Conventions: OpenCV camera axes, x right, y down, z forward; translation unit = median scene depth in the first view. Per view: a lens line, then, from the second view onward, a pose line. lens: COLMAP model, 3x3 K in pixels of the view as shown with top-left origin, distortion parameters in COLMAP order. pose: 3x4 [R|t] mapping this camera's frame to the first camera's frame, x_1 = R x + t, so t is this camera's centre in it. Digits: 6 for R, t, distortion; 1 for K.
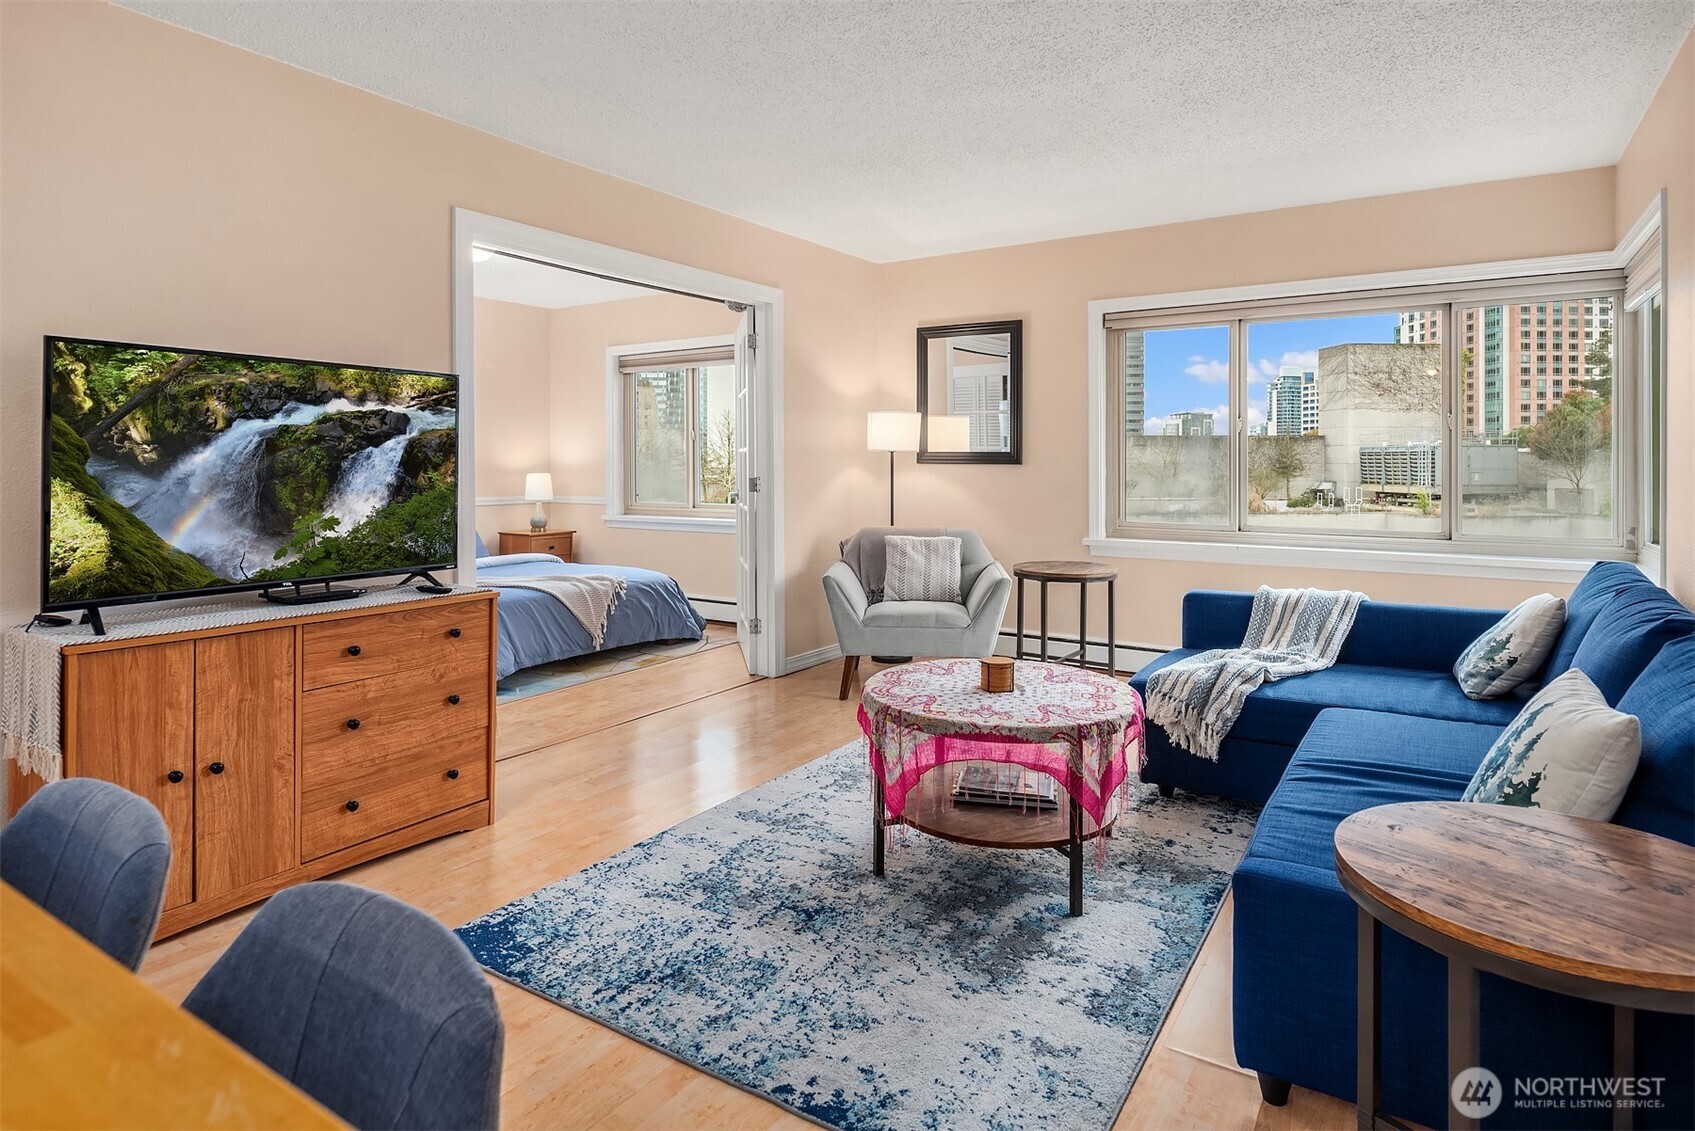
lens RADIAL K [[916.8, 0, 844.7], [0, 916.8, 461.2], [0, 0, 1]] dist [-0.002554, -0.000355]
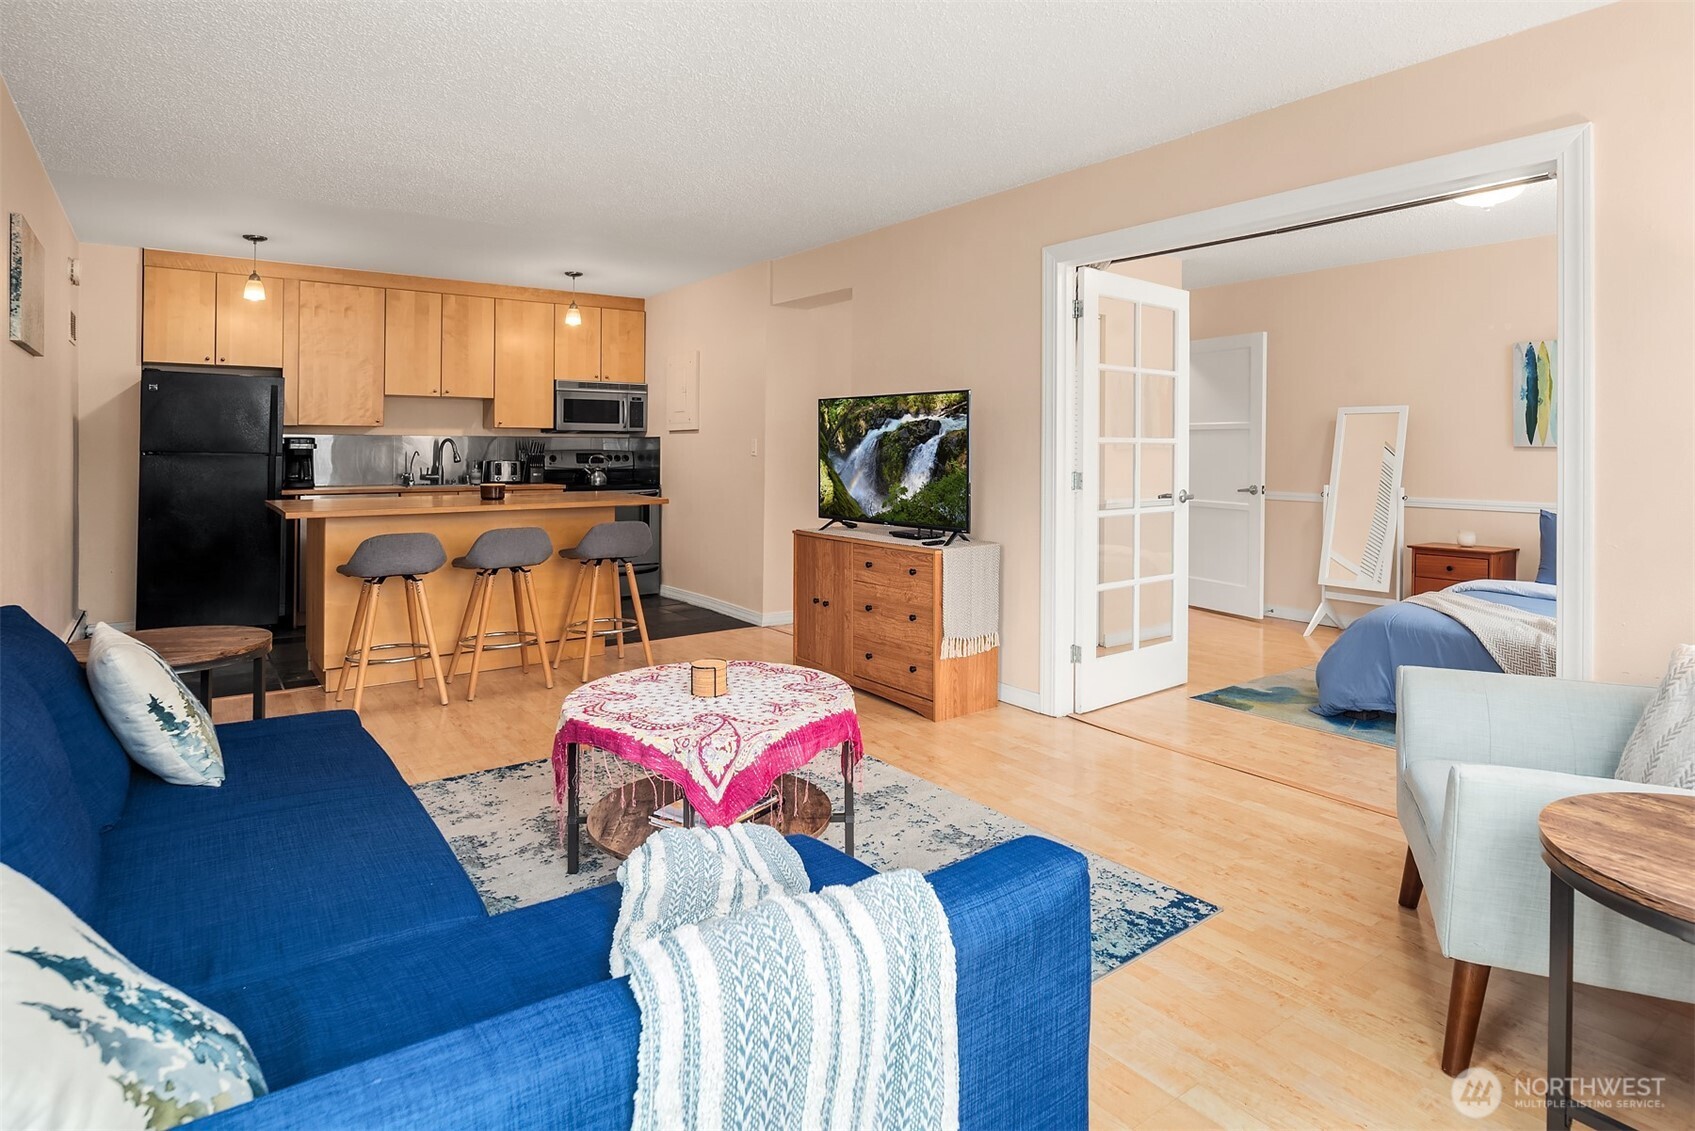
lens RADIAL K [[964.6, 0, 880.0], [0, 964.6, 444.1], [0, 0, 1]] dist [-0.003103, -0.000297]
pose [[-0.340281, -0.003770, -0.940316, 1.077961], [-0.002495, 0.999992, -0.003106, -0.009765], [0.940320, 0.001289, -0.340288, 1.545762]]
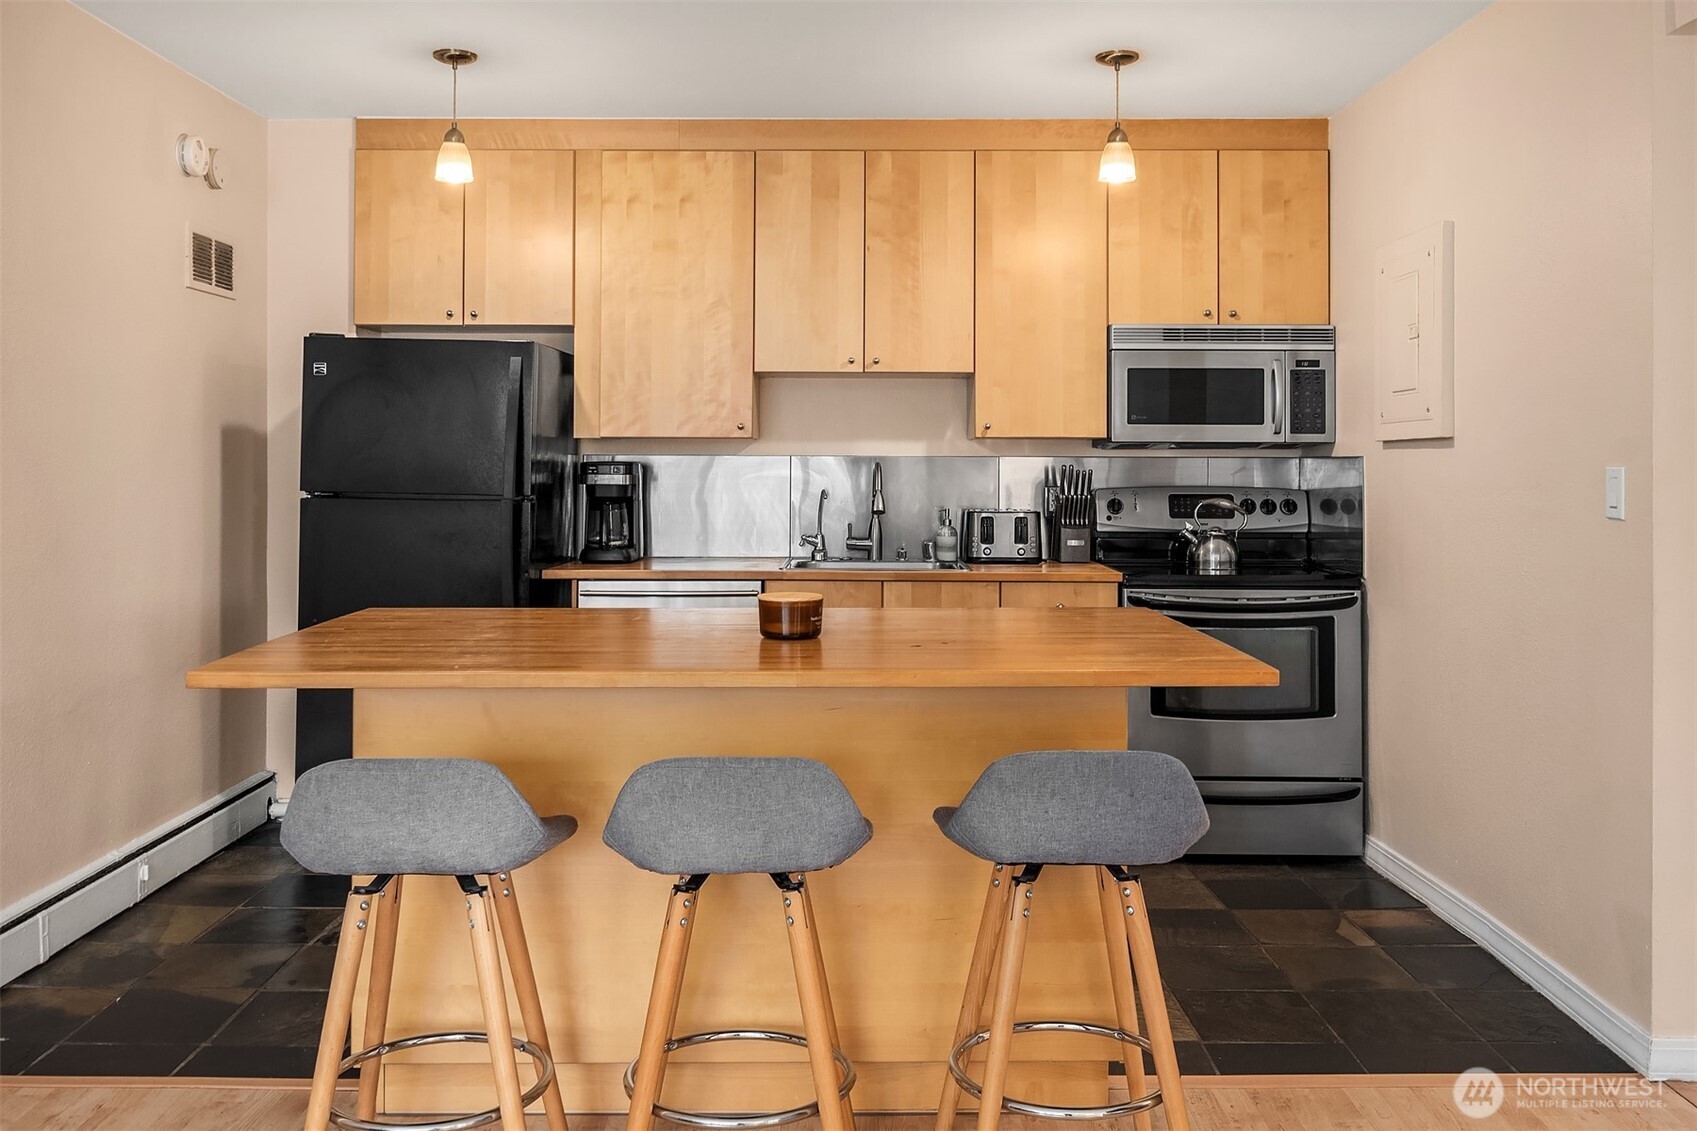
lens RADIAL K [[1459.2, 0, 845.9], [0, 1459.2, 459.0], [0, 0, 1]] dist [-0.003856, -0.000903]
pose [[-0.844195, -0.002840, -0.536028, 0.078408], [-0.001551, 0.999995, -0.002857, -0.028620], [0.536034, -0.001581, -0.844195, 1.096495]]
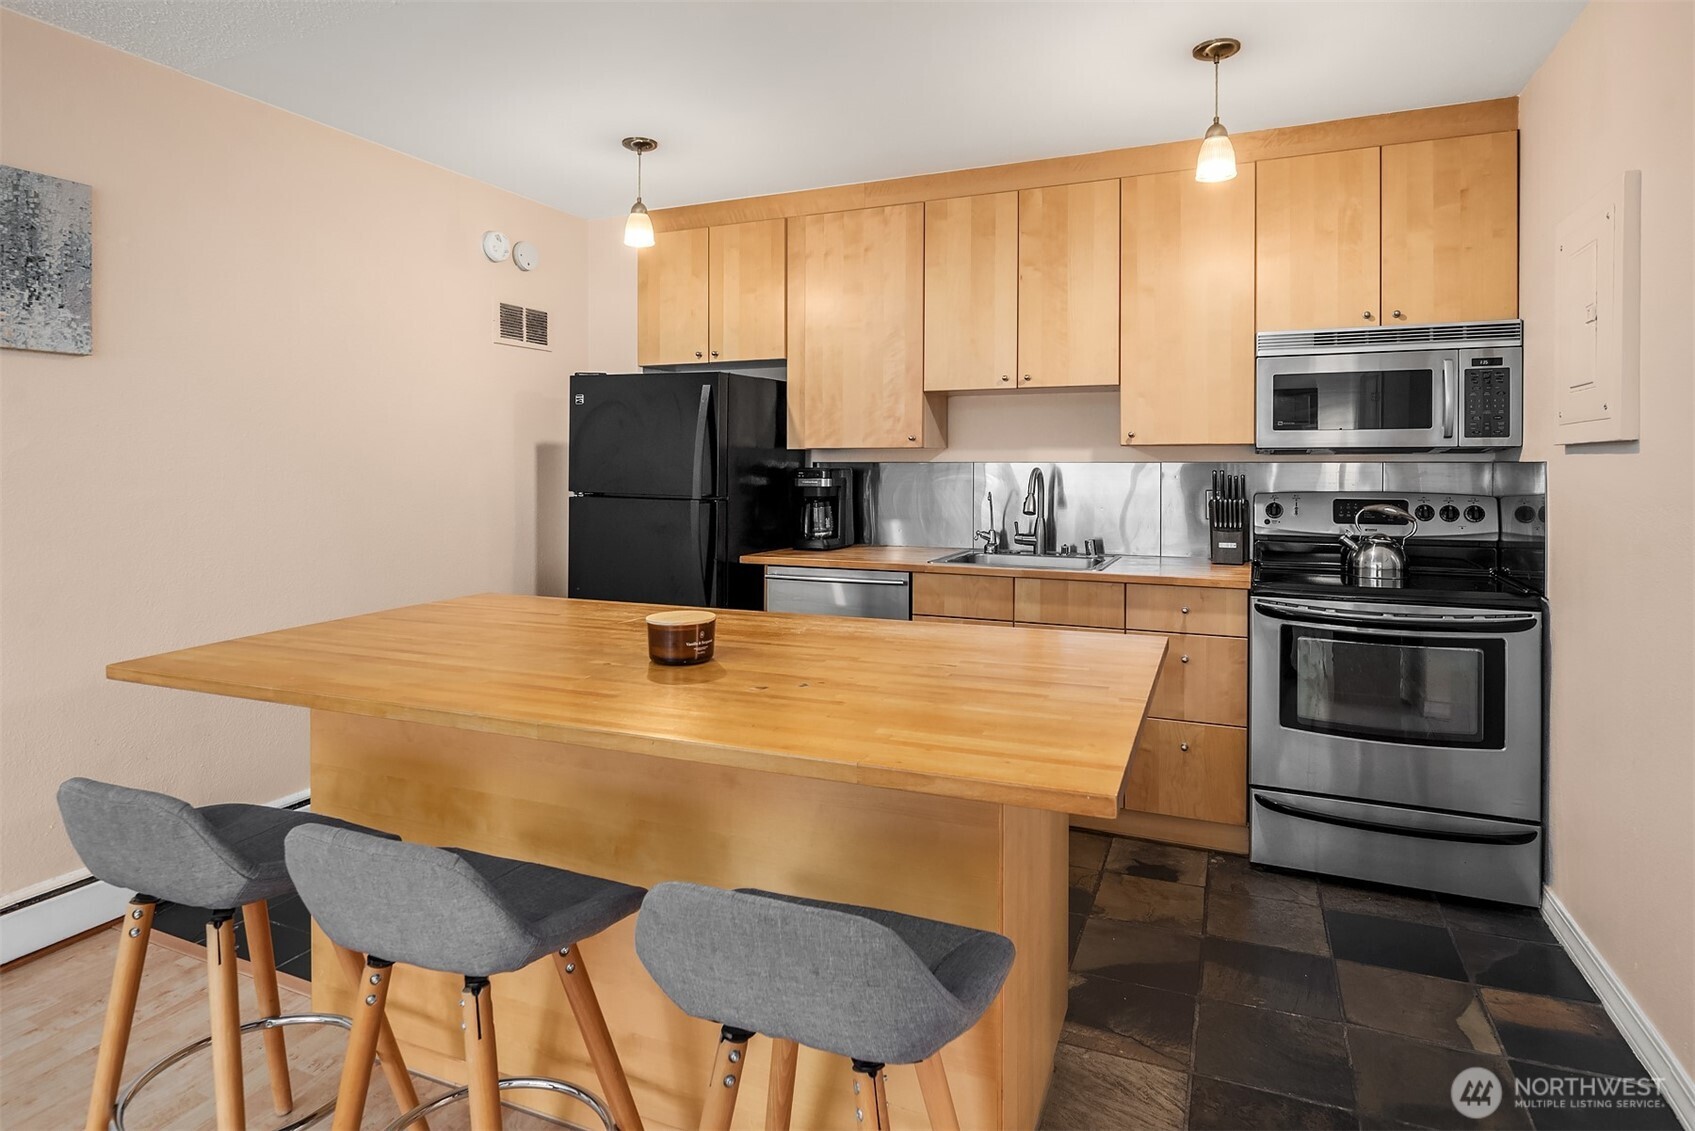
lens RADIAL K [[971.0, 0, 810.6], [0, 971.0, 467.9], [0, 0, 1]] dist [-0.001613, -0.001136]
pose [[-0.990111, 0.004277, -0.140224, -0.417027], [0.003299, 0.999969, 0.007210, -0.040633], [0.140251, 0.006676, -0.990093, 0.888317]]
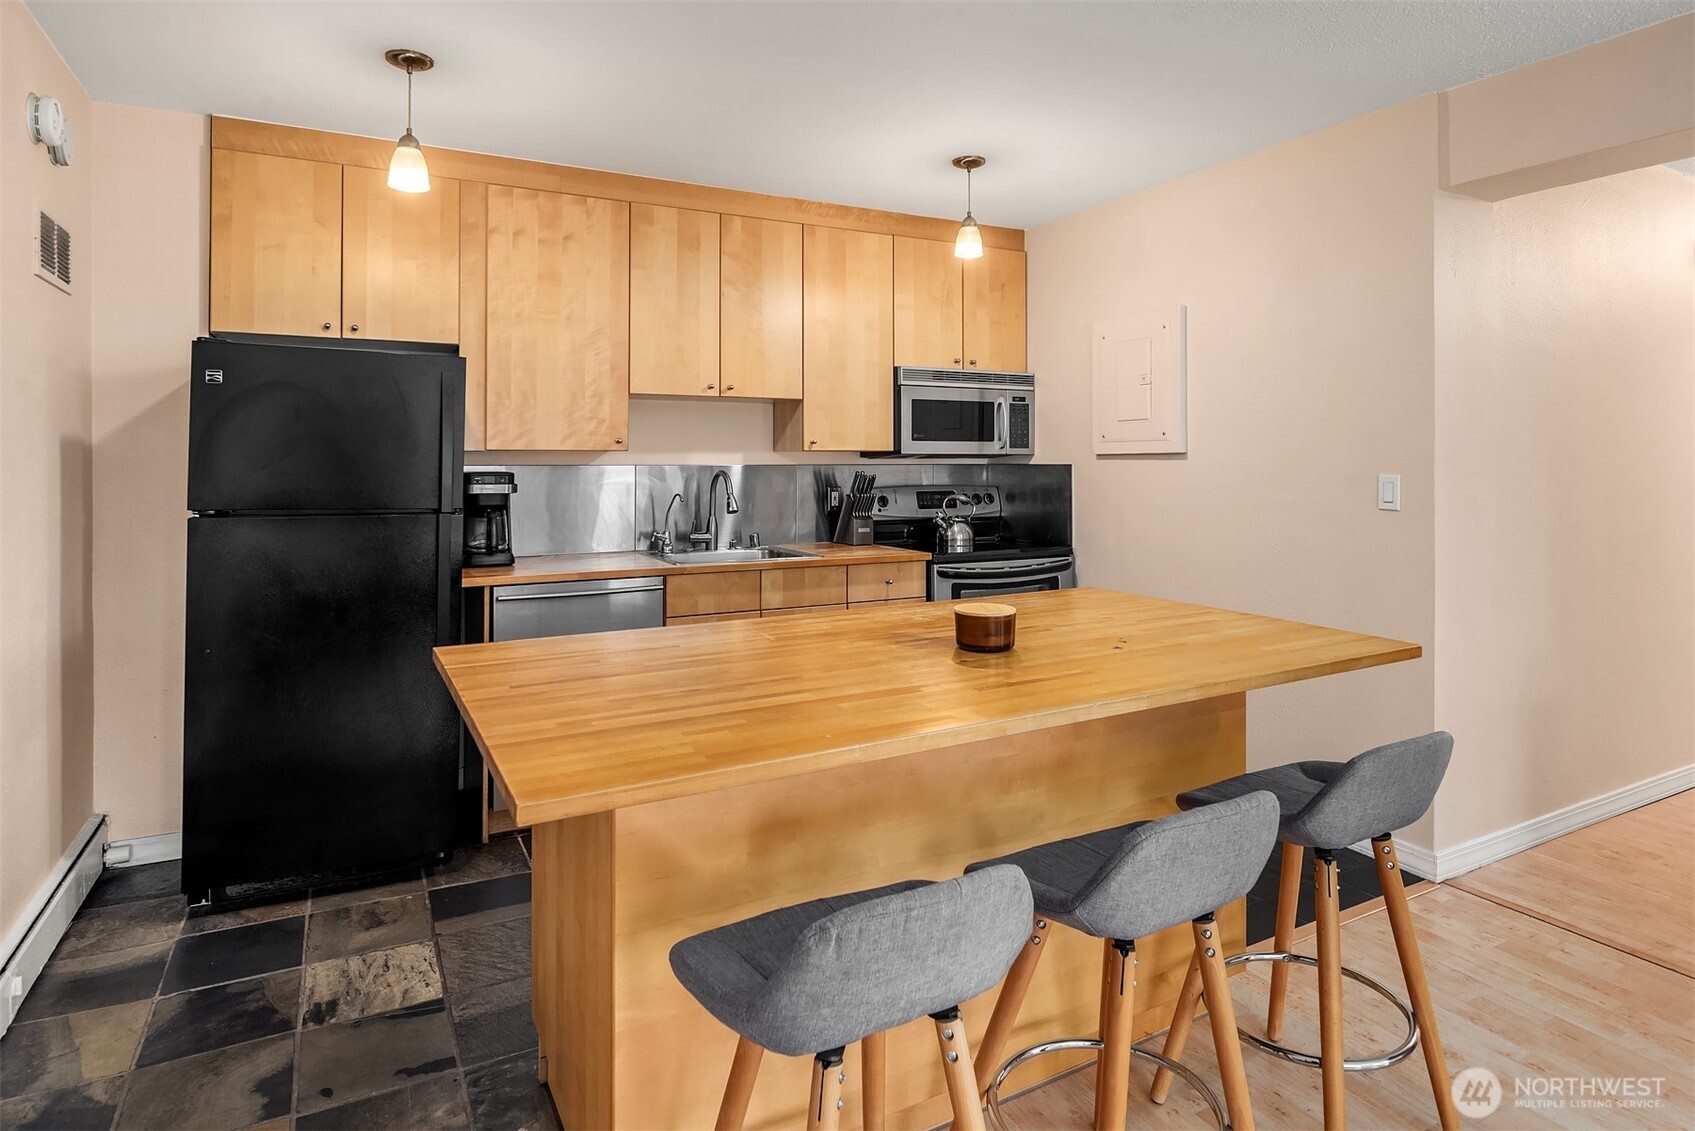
lens RADIAL K [[930.6, 0, 853.1], [0, 930.6, 462.5], [0, 0, 1]] dist [-0.005900, -0.001398]
pose [[-0.487797, 0.004230, -0.872947, 0.208367], [0.002386, 0.999991, 0.003512, -0.046107], [0.872954, -0.000370, -0.487803, 0.460342]]
